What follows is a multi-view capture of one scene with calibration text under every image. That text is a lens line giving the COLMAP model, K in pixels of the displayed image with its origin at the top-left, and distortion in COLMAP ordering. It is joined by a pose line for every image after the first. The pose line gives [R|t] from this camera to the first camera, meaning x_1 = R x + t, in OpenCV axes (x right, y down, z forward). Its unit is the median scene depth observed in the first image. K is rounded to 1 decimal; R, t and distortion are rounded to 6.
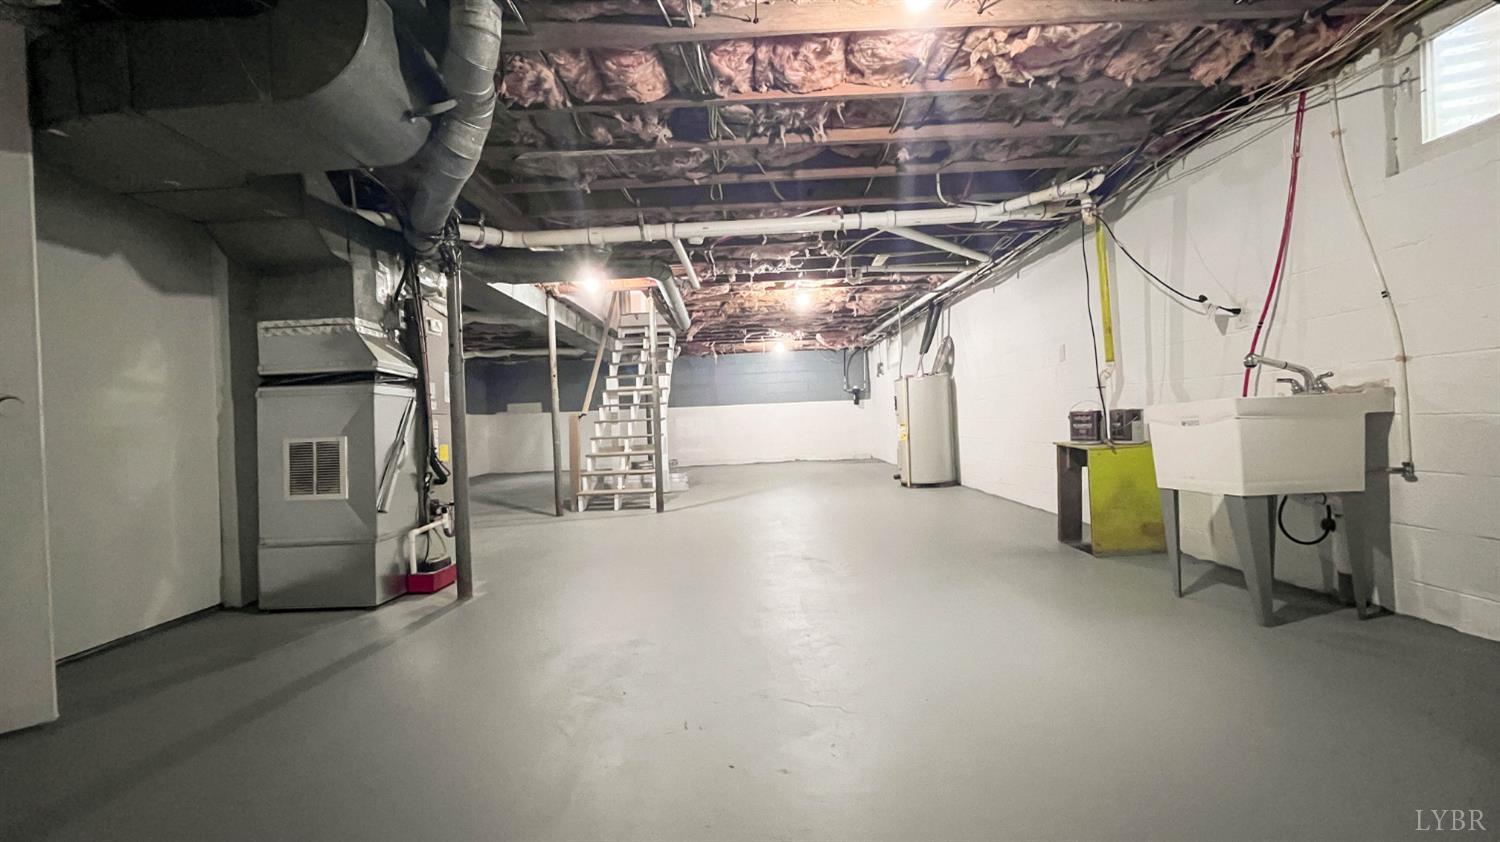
lens RADIAL K [[604.2, 0, 744.4], [0, 604.2, 415.4], [0, 0, 1]] dist [-0.002260, -0.000078]
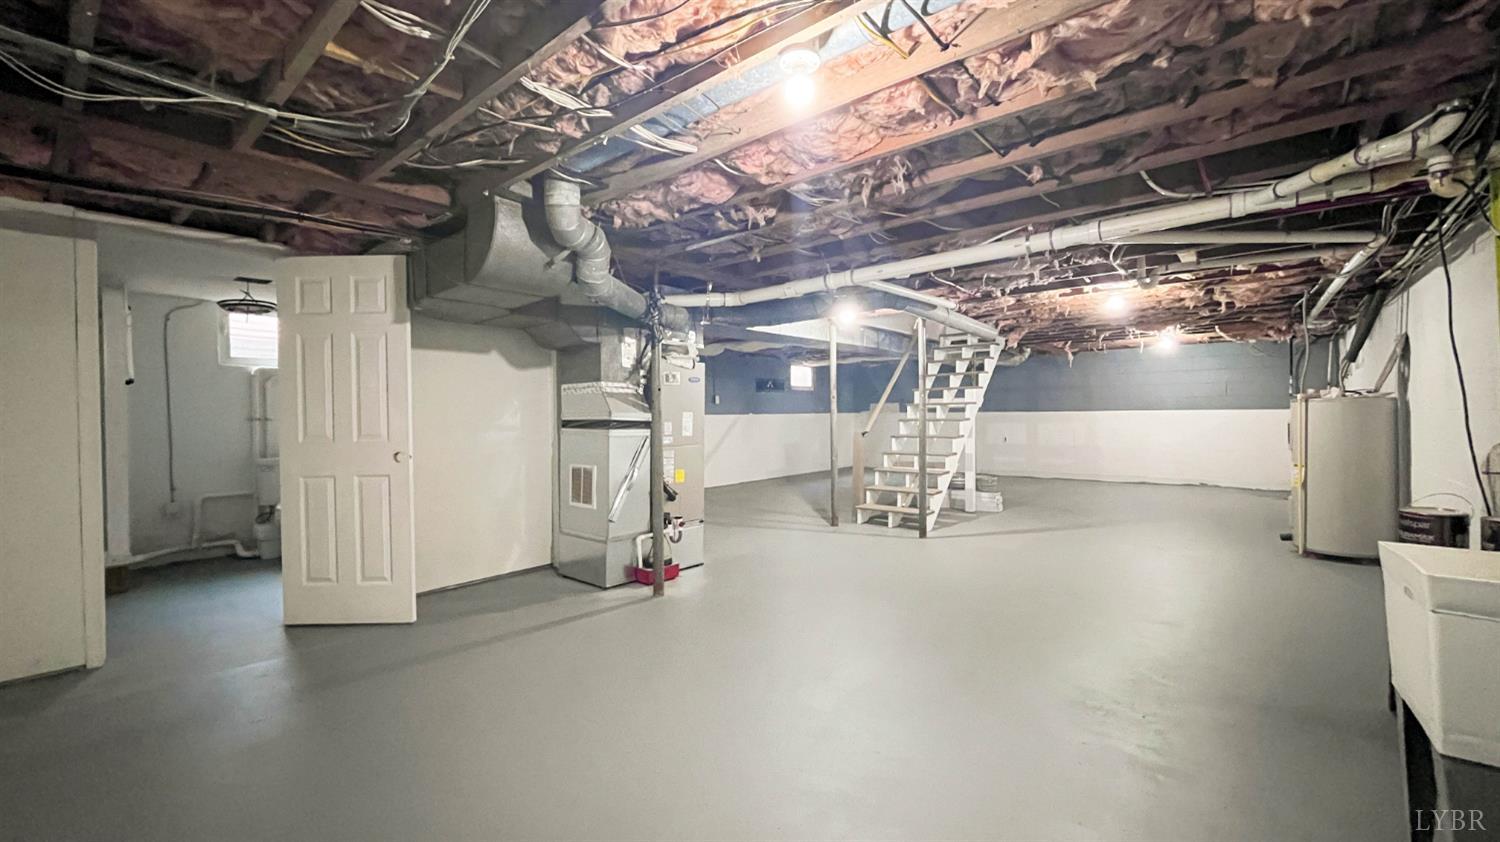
lens RADIAL K [[604.2, 0, 751.3], [0, 604.2, 418.6], [0, 0, 1]] dist [-0.002260, -0.000078]
pose [[0.769029, 0.039101, -0.638017, 0.513105], [-0.014647, 0.998943, 0.043566, -0.139307], [0.639047, -0.024158, 0.768789, 0.133978]]
